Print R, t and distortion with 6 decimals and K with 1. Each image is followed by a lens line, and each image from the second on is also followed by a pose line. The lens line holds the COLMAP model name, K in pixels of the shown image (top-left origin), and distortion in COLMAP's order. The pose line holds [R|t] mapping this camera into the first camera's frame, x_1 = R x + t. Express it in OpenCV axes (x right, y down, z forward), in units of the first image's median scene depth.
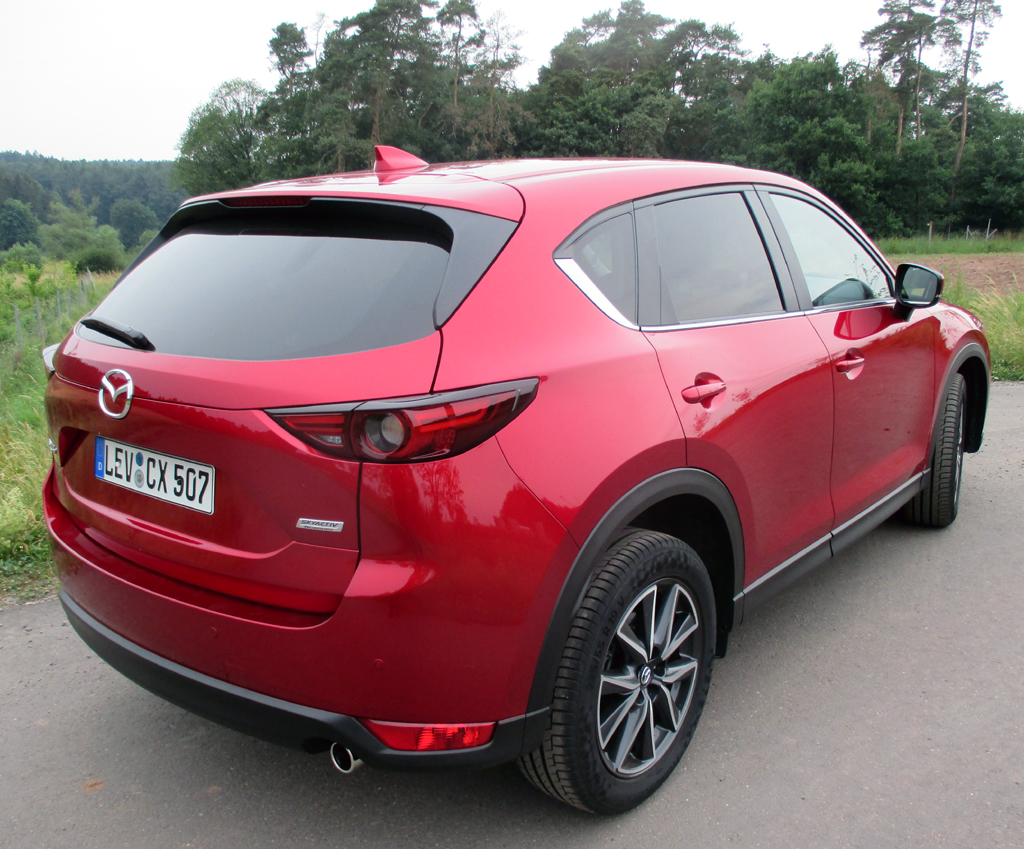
lens RADIAL K [[1096.5, 0, 510.5], [0, 1096.5, 444.4], [0, 0, 1]] dist [-0.038531, 0.000000]
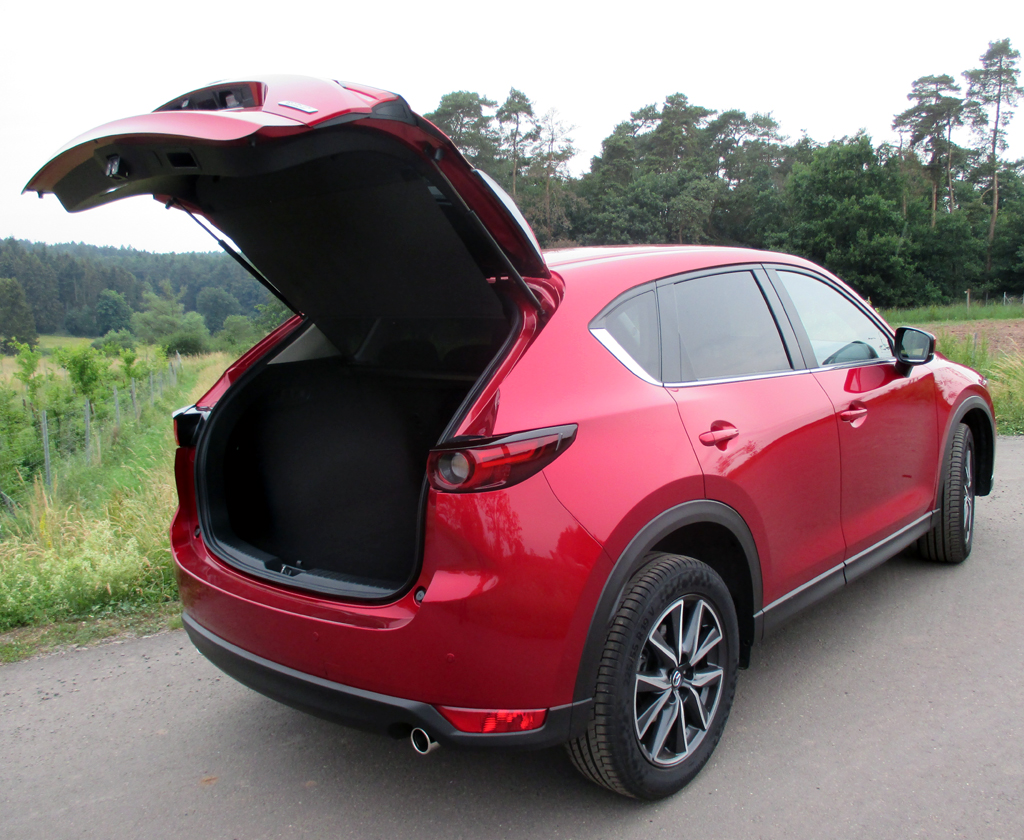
lens RADIAL K [[1096.5, 0, 510.2], [0, 1096.5, 422.4], [0, 0, 1]] dist [-0.038531, 0.000000]
pose [[0.998079, -0.018334, -0.059183, 0.013386], [0.012946, 0.995843, -0.090164, 0.027597], [0.060590, 0.089225, 0.994167, -0.135033]]
